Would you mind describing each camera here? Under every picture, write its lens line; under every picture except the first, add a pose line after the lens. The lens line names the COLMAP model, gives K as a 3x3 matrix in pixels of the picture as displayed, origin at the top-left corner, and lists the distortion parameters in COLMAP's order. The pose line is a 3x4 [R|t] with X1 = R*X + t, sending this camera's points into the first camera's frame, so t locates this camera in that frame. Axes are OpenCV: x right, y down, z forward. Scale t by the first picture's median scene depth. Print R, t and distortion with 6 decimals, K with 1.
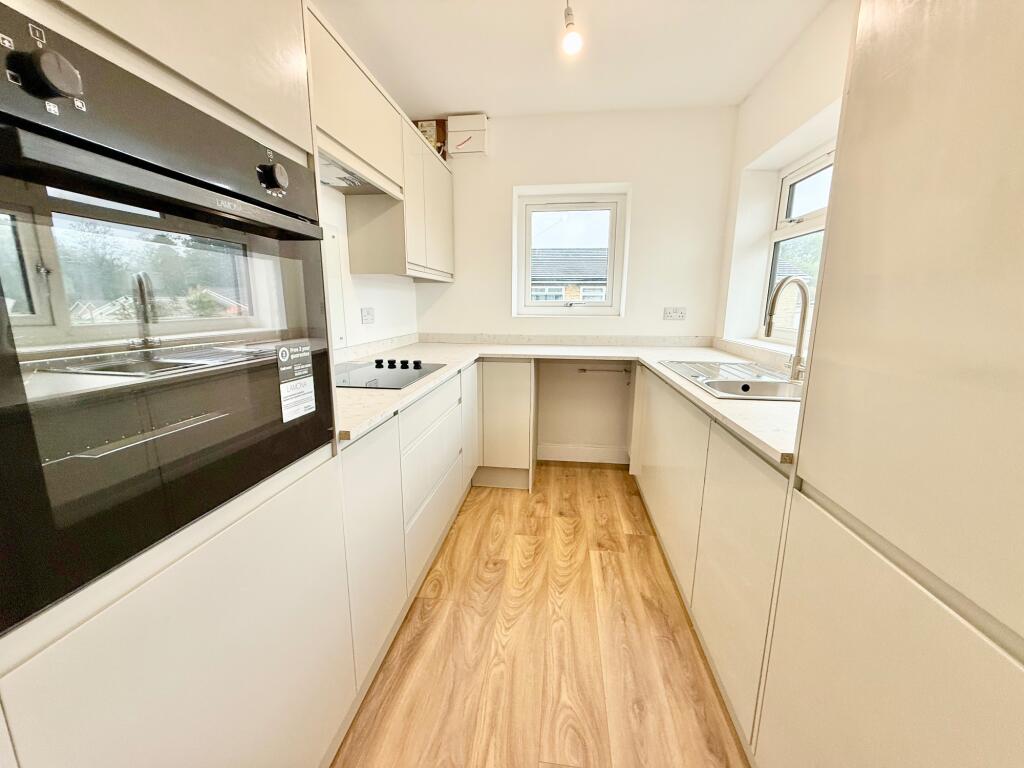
lens RADIAL K [[405.6, 0, 510.3], [0, 405.6, 385.5], [0, 0, 1]] dist [-0.001354, 0.000621]
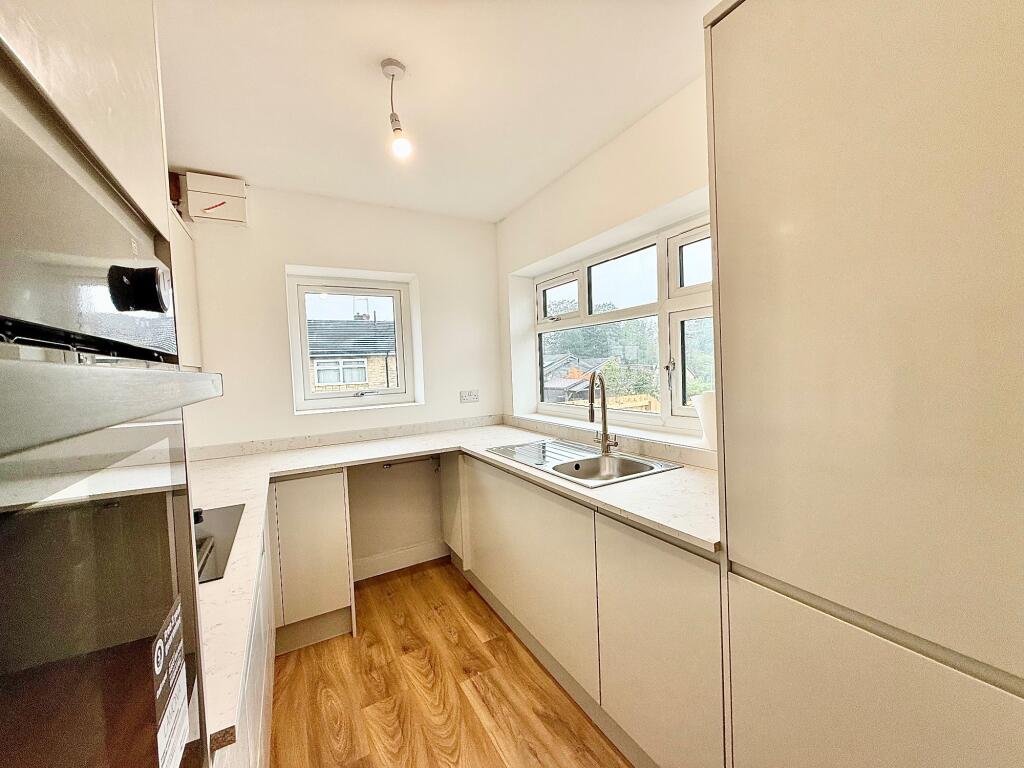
lens RADIAL K [[405.6, 0, 508.2], [0, 405.6, 384.3], [0, 0, 1]] dist [-0.001354, 0.000621]
pose [[0.803141, -0.064208, 0.592320, -0.172531], [0.162680, 0.980031, -0.114346, -0.090848], [-0.573149, 0.188195, 0.797548, 0.124069]]
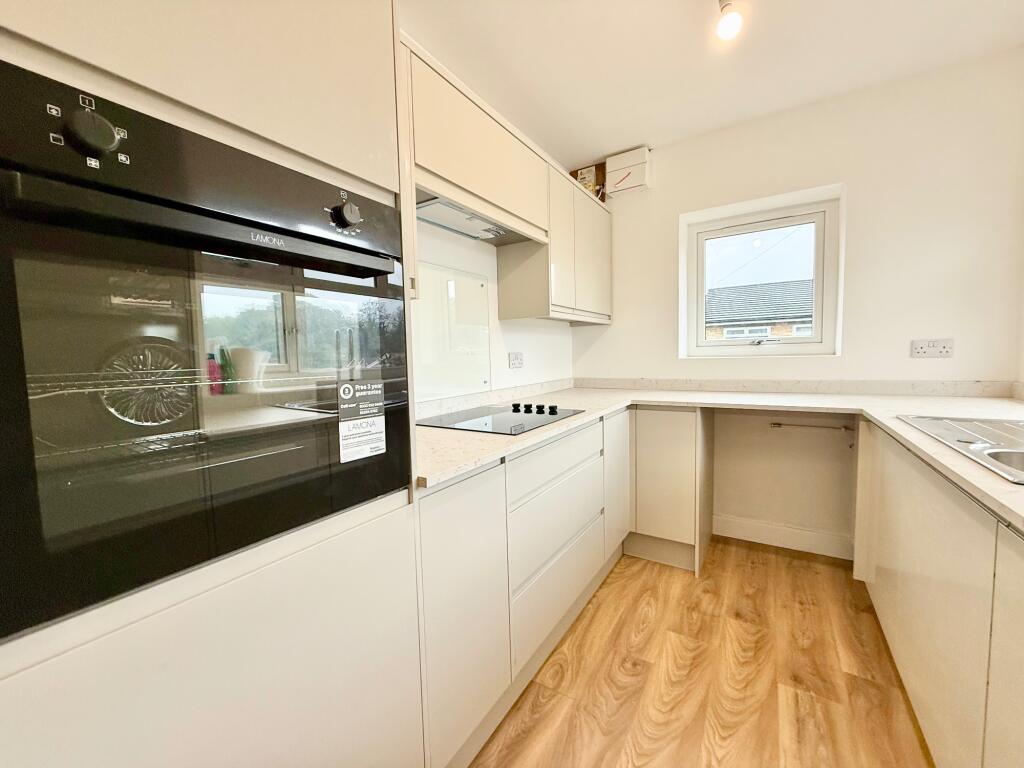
lens RADIAL K [[405.6, 0, 511.1], [0, 405.6, 384.6], [0, 0, 1]] dist [-0.001354, 0.000621]
pose [[0.902155, 0.002396, -0.431405, 0.073355], [-0.054188, 0.992694, -0.107804, -0.003456], [0.427995, 0.120633, 0.895694, 0.105228]]
